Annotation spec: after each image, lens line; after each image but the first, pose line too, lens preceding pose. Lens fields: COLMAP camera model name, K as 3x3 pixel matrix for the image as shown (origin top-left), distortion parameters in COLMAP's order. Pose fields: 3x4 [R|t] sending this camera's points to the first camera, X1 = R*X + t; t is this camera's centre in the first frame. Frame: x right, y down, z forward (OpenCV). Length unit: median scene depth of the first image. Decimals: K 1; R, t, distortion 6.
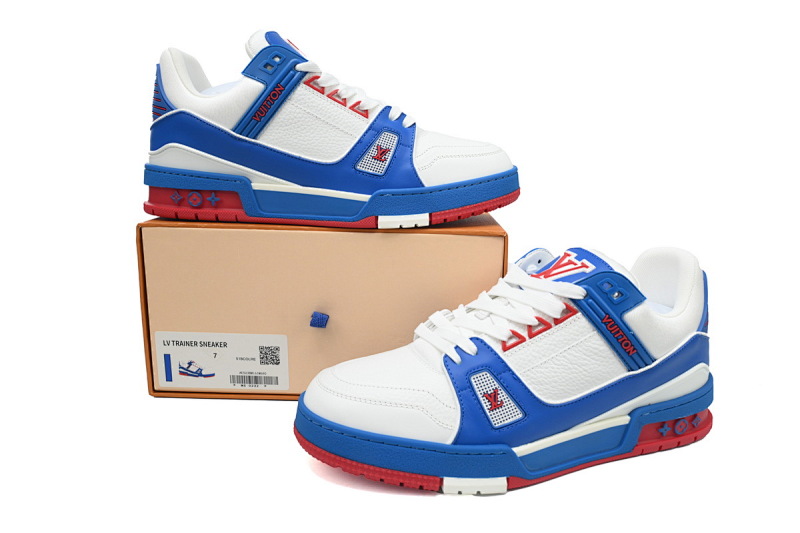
lens RADIAL K [[577.9, 0, 395.6], [0, 577.9, 267.8], [0, 0, 1]] dist [0.031507, 0.002548]
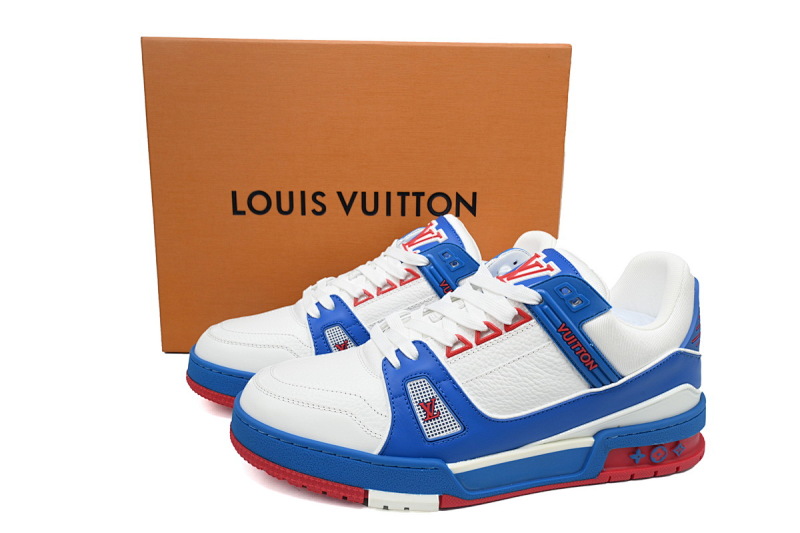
lens RADIAL K [[577.9, 0, 400.8], [0, 577.9, 271.0], [0, 0, 1]] dist [0.031507, 0.002548]
pose [[0.991036, 0.037008, -0.128364, 0.225858], [-0.036637, 0.999315, 0.005253, 0.004585], [0.128471, -0.000503, 0.991713, 0.080453]]
